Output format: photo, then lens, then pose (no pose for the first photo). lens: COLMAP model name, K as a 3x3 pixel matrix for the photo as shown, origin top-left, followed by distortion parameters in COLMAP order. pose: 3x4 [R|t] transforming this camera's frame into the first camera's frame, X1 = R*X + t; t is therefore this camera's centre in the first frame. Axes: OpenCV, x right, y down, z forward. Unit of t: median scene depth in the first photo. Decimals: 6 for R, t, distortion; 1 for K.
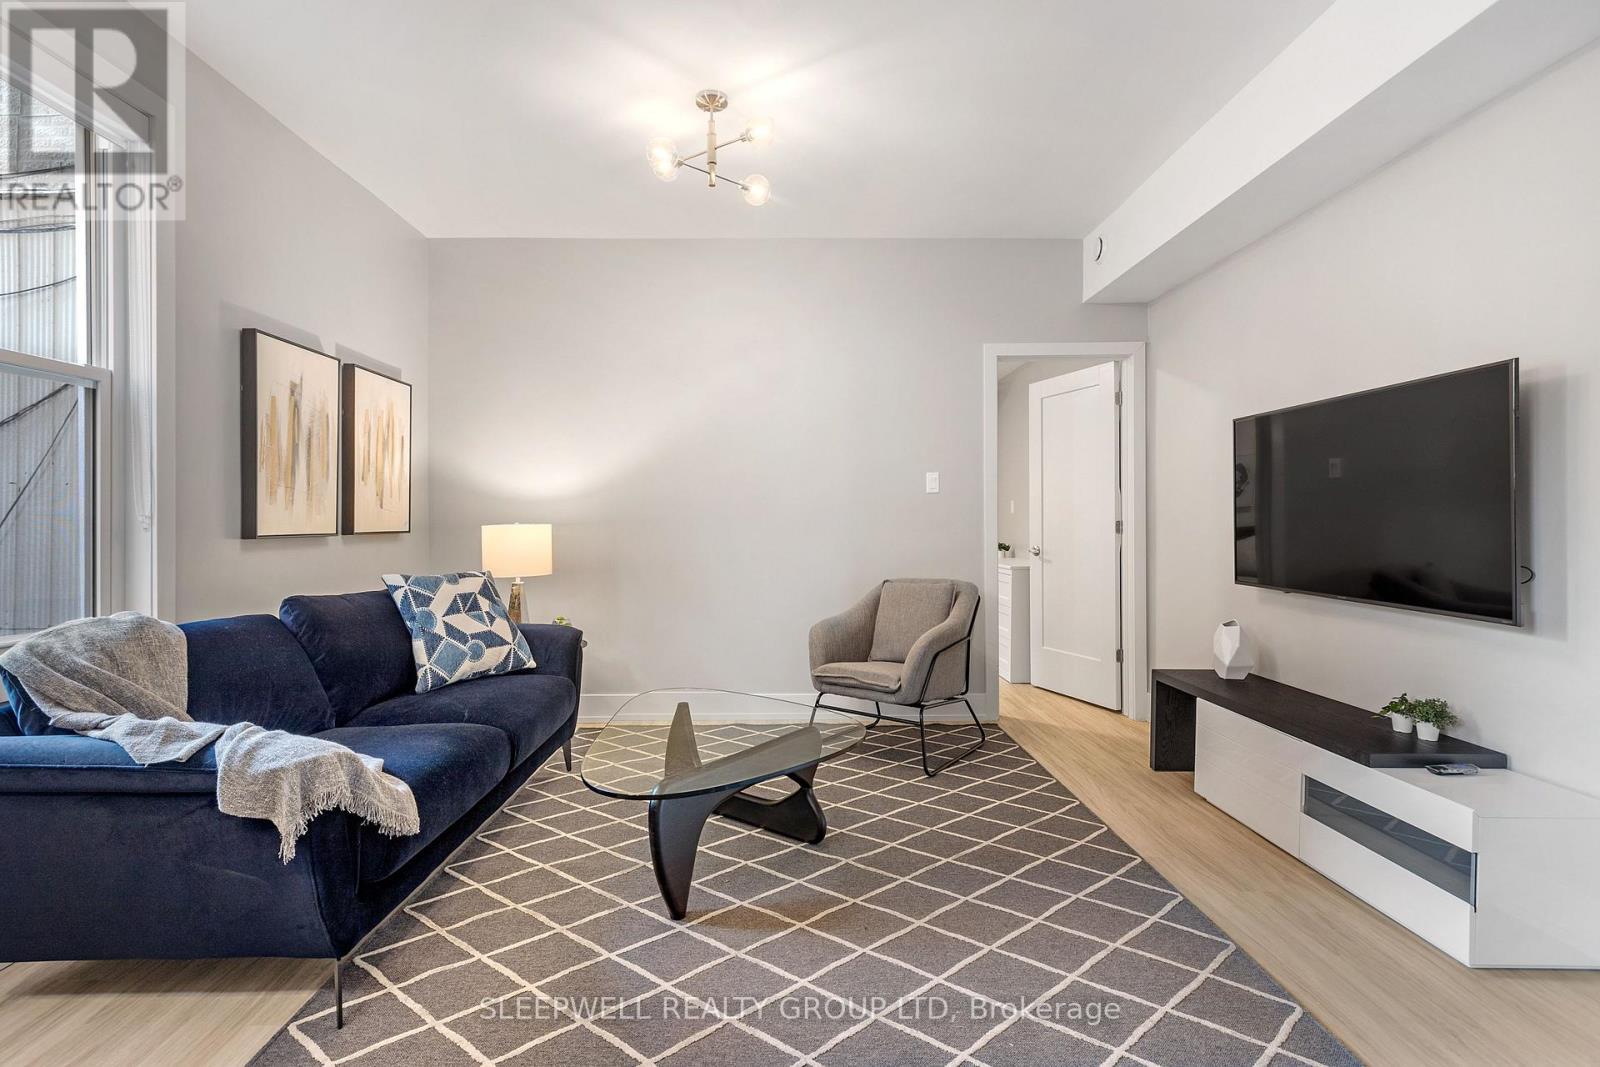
lens RADIAL K [[724.9, 0, 801.0], [0, 724.9, 523.9], [0, 0, 1]] dist [-0.000646, 0.000229]
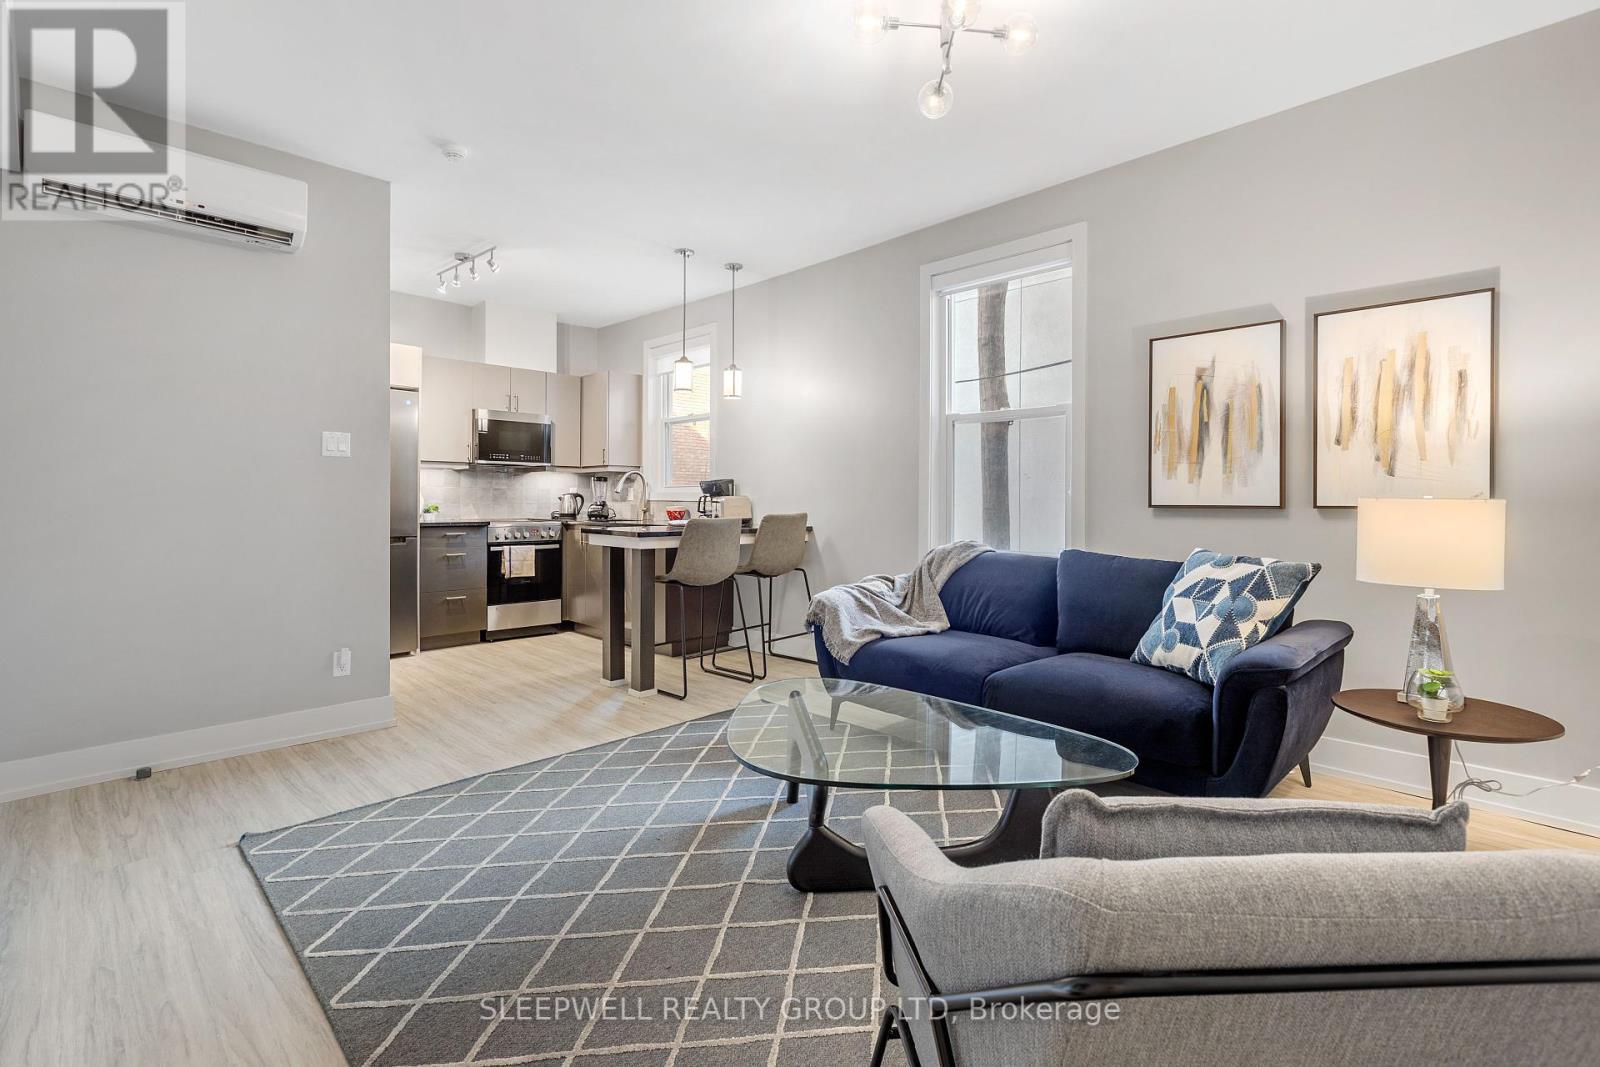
lens RADIAL K [[748.1, 0, 794.6], [0, 748.1, 496.1], [0, 0, 1]] dist [0.000484, 0.000318]
pose [[-0.737321, -0.003648, -0.675533, 0.485598], [-0.007913, 0.999963, 0.003238, 0.001137], [0.675496, 0.007733, -0.737323, 1.323055]]
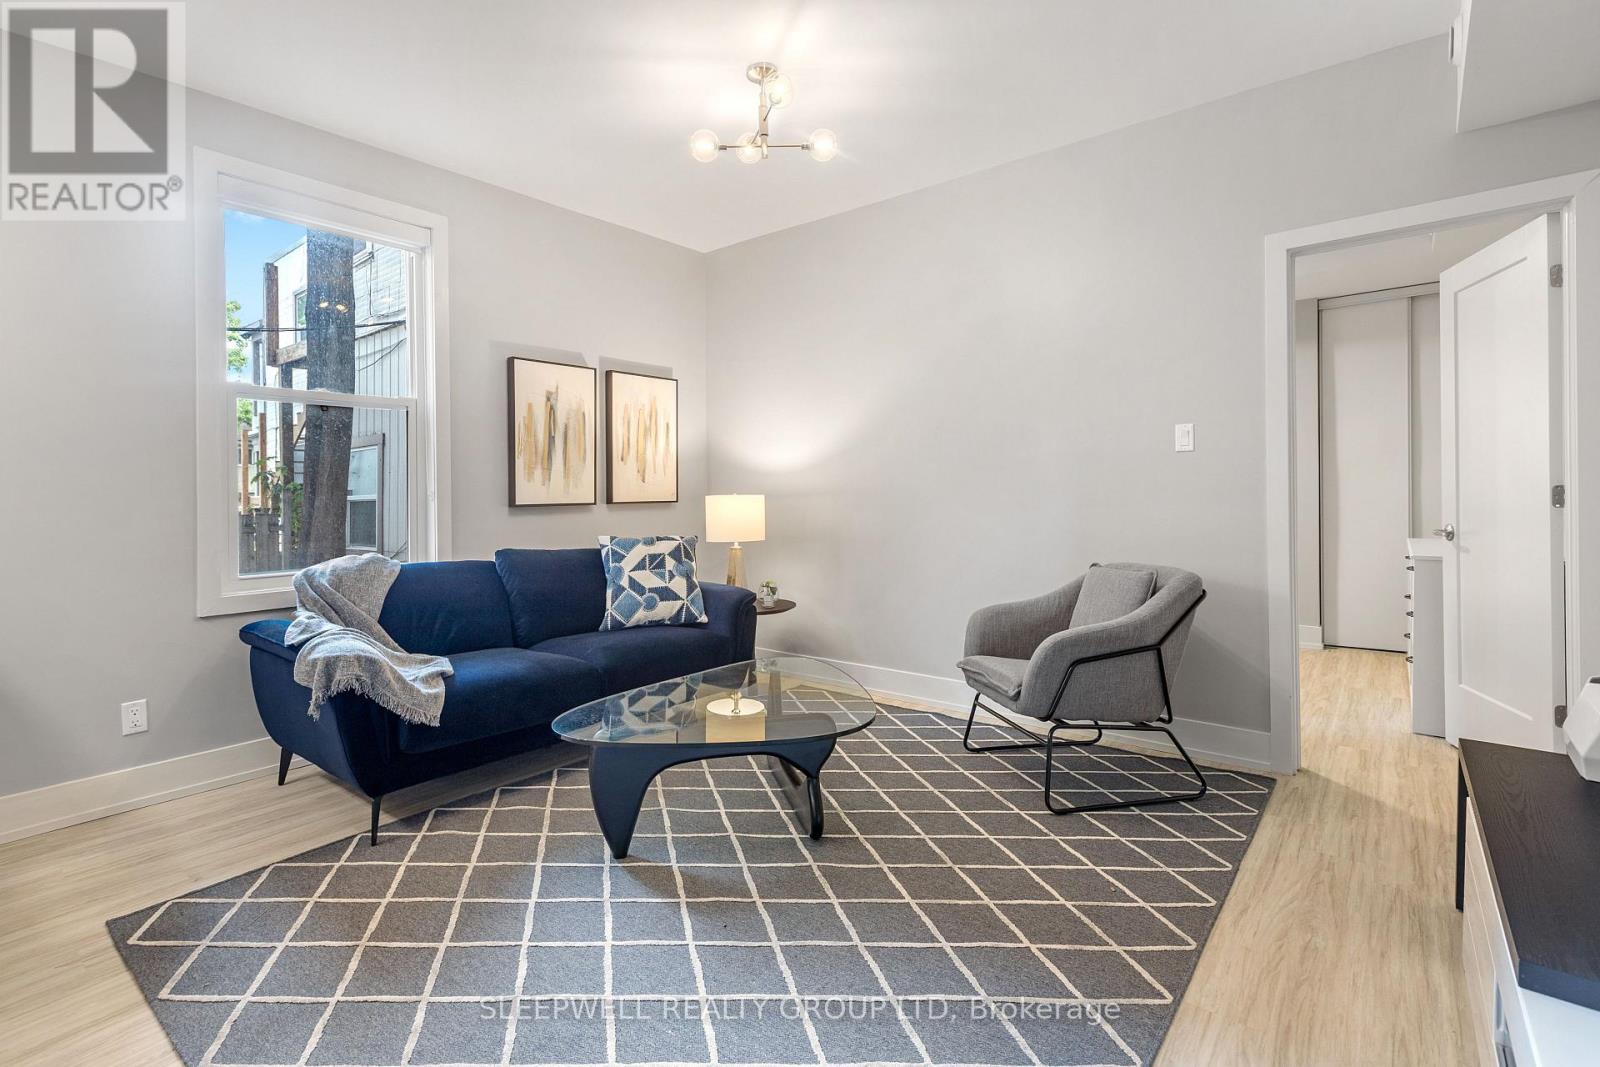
lens RADIAL K [[748.1, 0, 794.6], [0, 748.1, 496.1], [0, 0, 1]] dist [0.000484, 0.000318]
pose [[0.768647, -0.002432, -0.639669, 0.504466], [0.005941, 0.999977, 0.003336, -0.001567], [0.639646, -0.006364, 0.768644, 0.204226]]
